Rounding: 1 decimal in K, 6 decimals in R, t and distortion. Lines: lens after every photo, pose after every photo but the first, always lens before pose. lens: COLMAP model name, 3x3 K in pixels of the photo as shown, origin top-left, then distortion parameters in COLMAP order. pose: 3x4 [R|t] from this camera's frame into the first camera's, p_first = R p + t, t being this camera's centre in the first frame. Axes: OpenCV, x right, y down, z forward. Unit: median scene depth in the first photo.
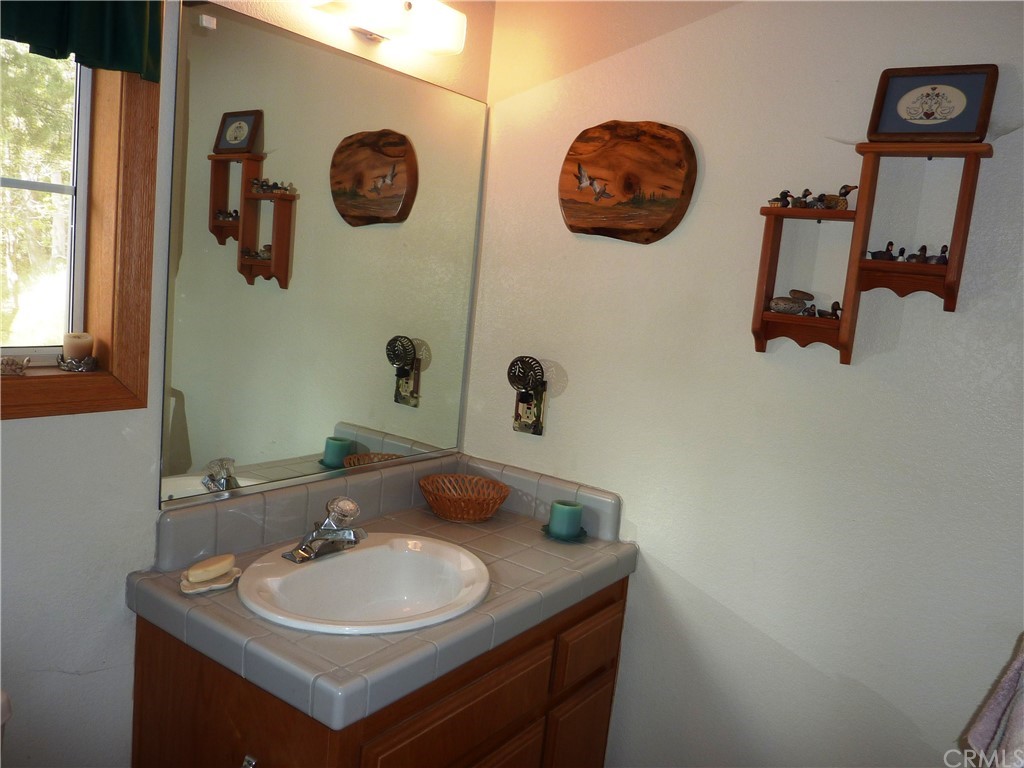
lens RADIAL K [[812.2, 0, 516.1], [0, 812.2, 383.4], [0, 0, 1]] dist [-0.028535, -0.002488]
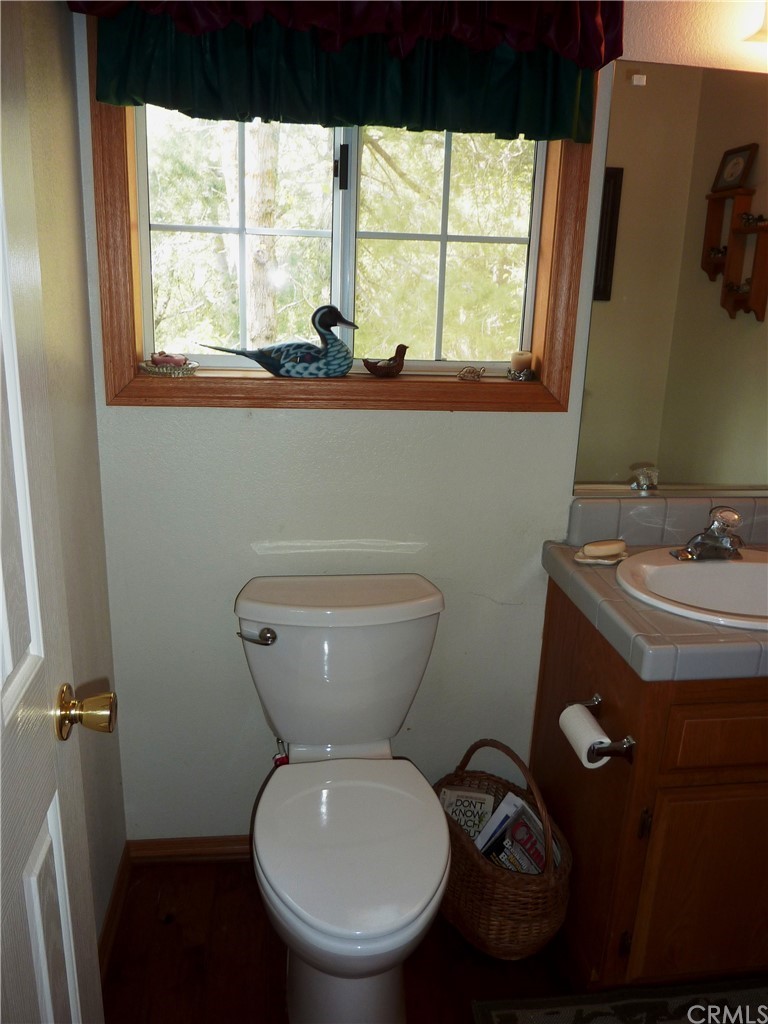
lens RADIAL K [[812.2, 0, 383.1], [0, 812.2, 511.8], [0, 0, 1]] dist [-0.028535, -0.002488]
pose [[0.678023, 0.135610, -0.722422, 0.279062], [-0.065445, 0.990068, 0.124429, 0.044464], [0.732121, -0.037087, 0.680164, -0.076424]]
